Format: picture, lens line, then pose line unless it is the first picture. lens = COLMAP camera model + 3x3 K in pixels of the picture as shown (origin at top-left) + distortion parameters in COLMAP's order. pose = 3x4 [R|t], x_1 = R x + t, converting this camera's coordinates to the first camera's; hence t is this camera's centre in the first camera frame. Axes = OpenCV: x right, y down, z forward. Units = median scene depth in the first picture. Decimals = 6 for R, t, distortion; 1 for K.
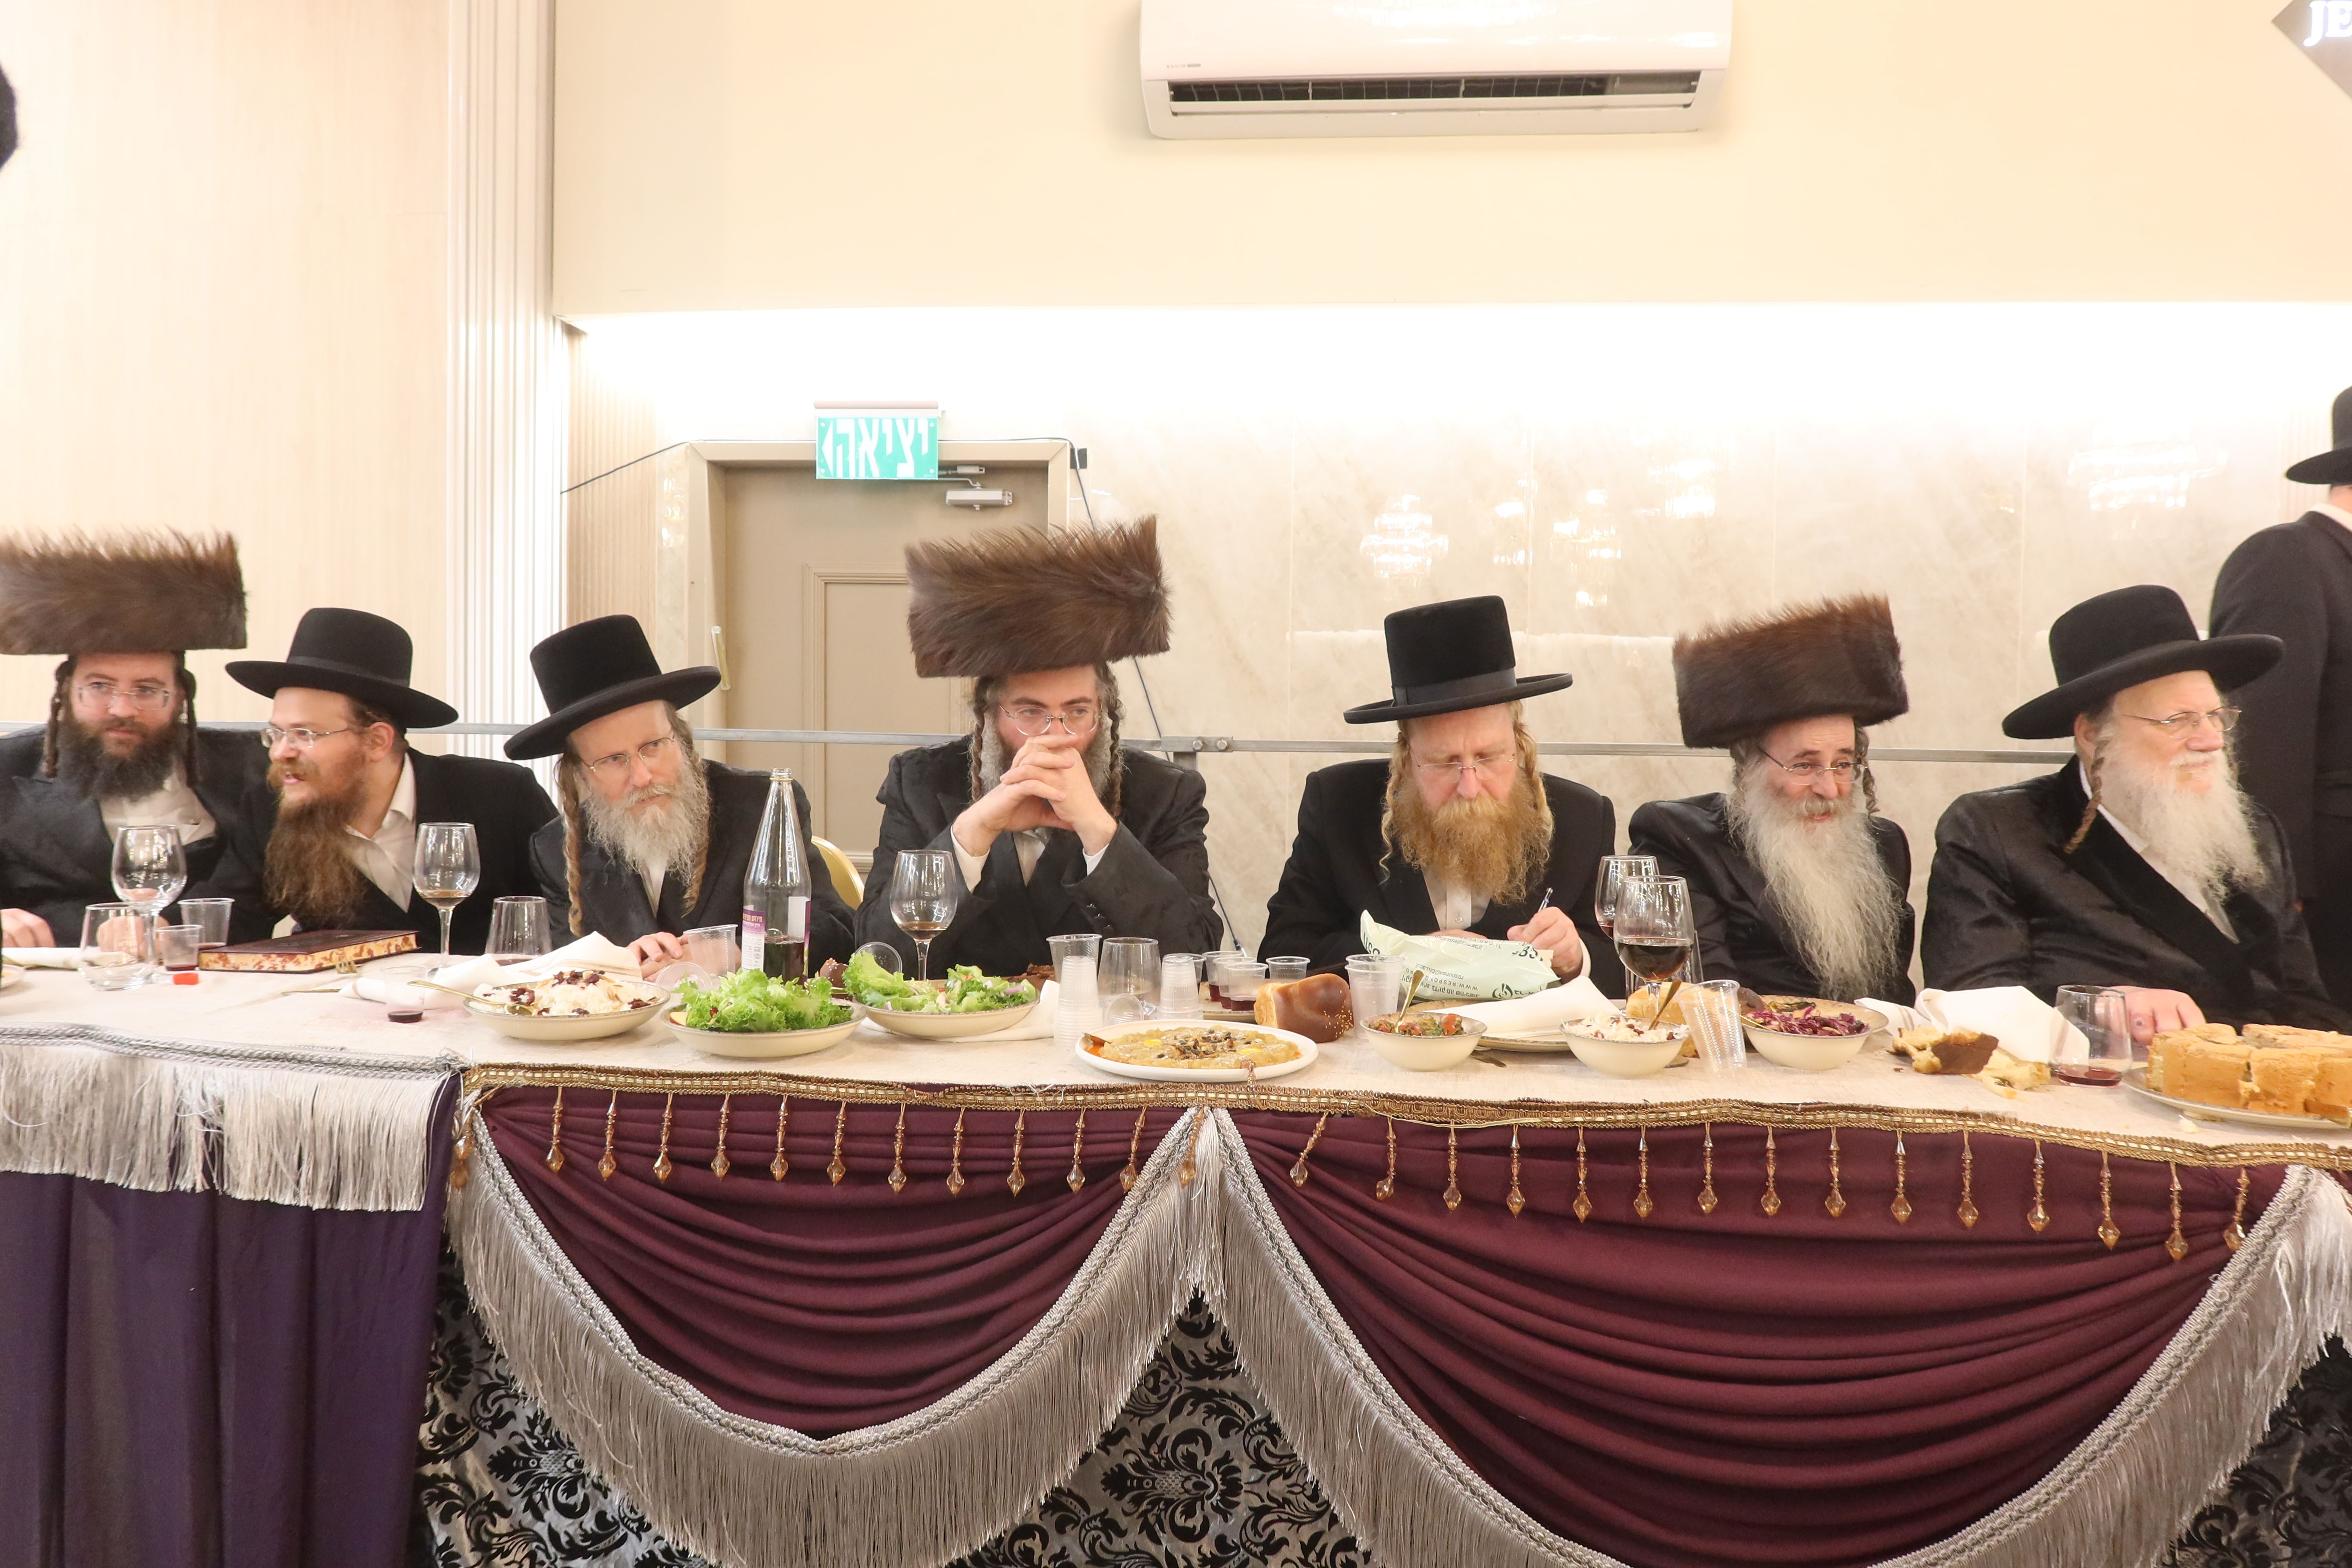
lens RADIAL K [[1598.7, 0, 1172.5], [0, 1598.7, 790.5], [0, 0, 1]] dist [-0.039264, 0.015454]
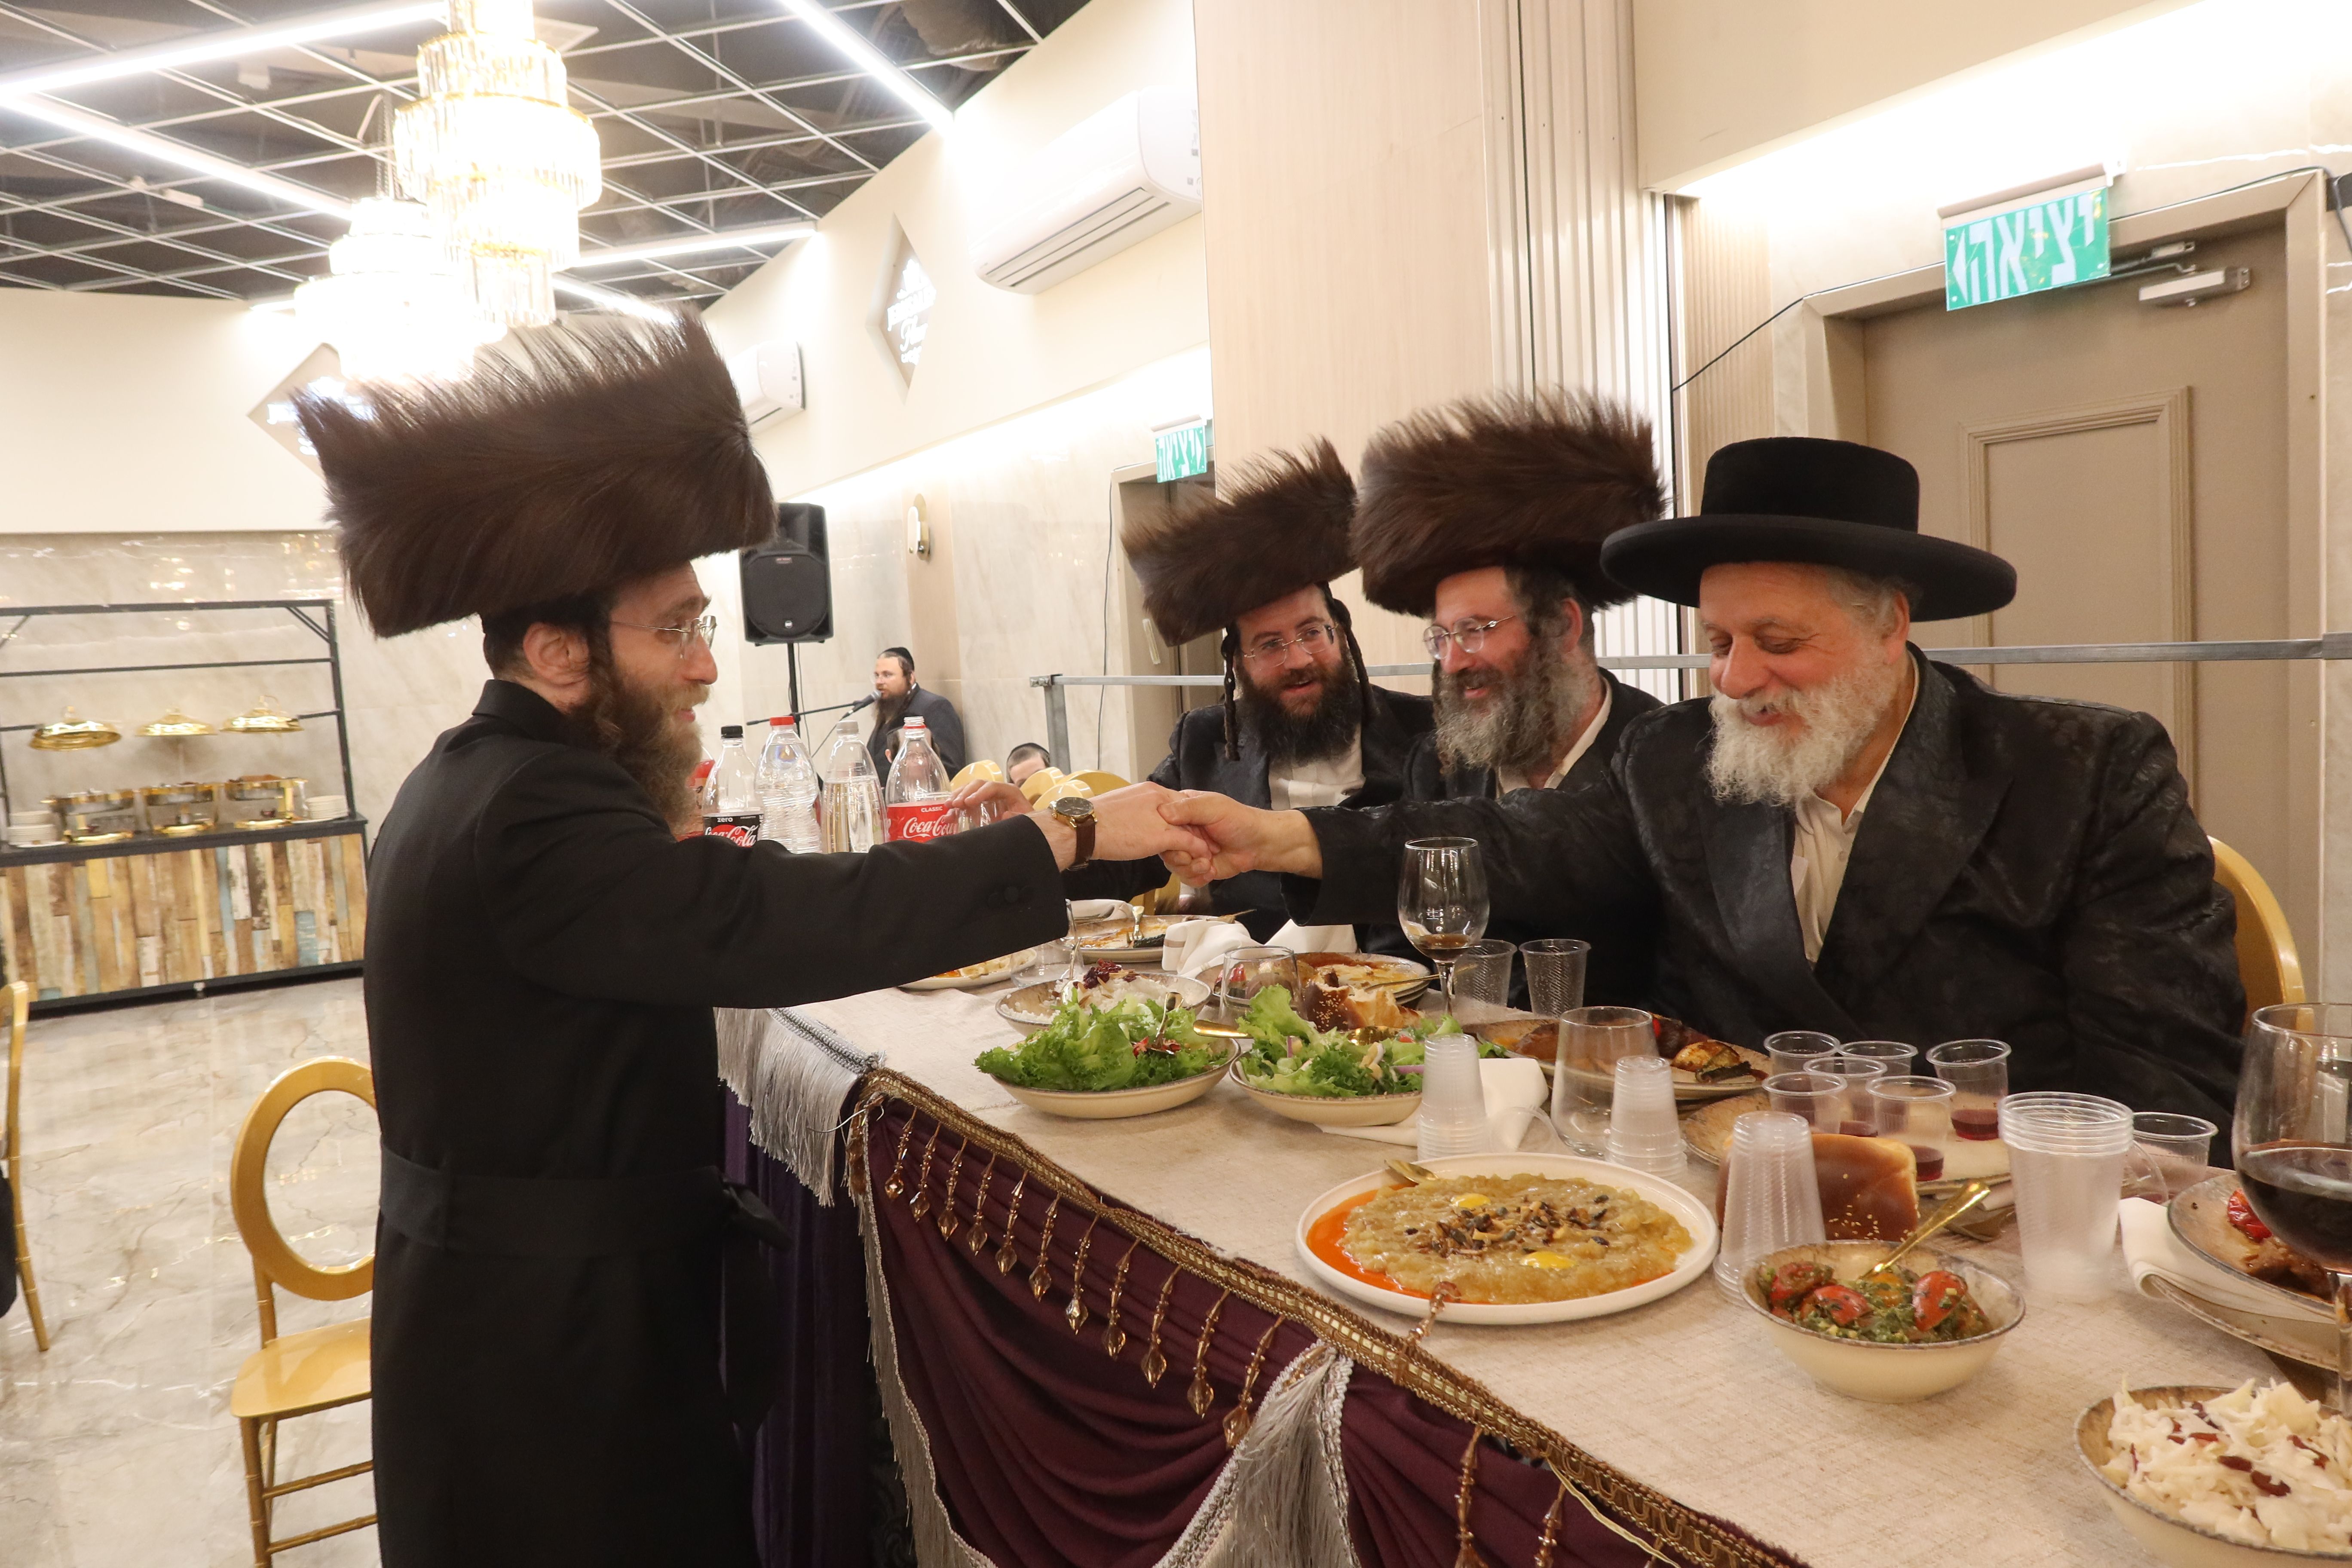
lens RADIAL K [[1598.7, 0, 1172.5], [0, 1598.7, 790.5], [0, 0, 1]] dist [-0.039264, 0.015454]
pose [[0.592824, 0.019395, -0.805099, 0.429324], [0.032486, 0.998320, 0.047970, -0.034815], [0.804677, -0.054592, 0.591198, 0.593146]]
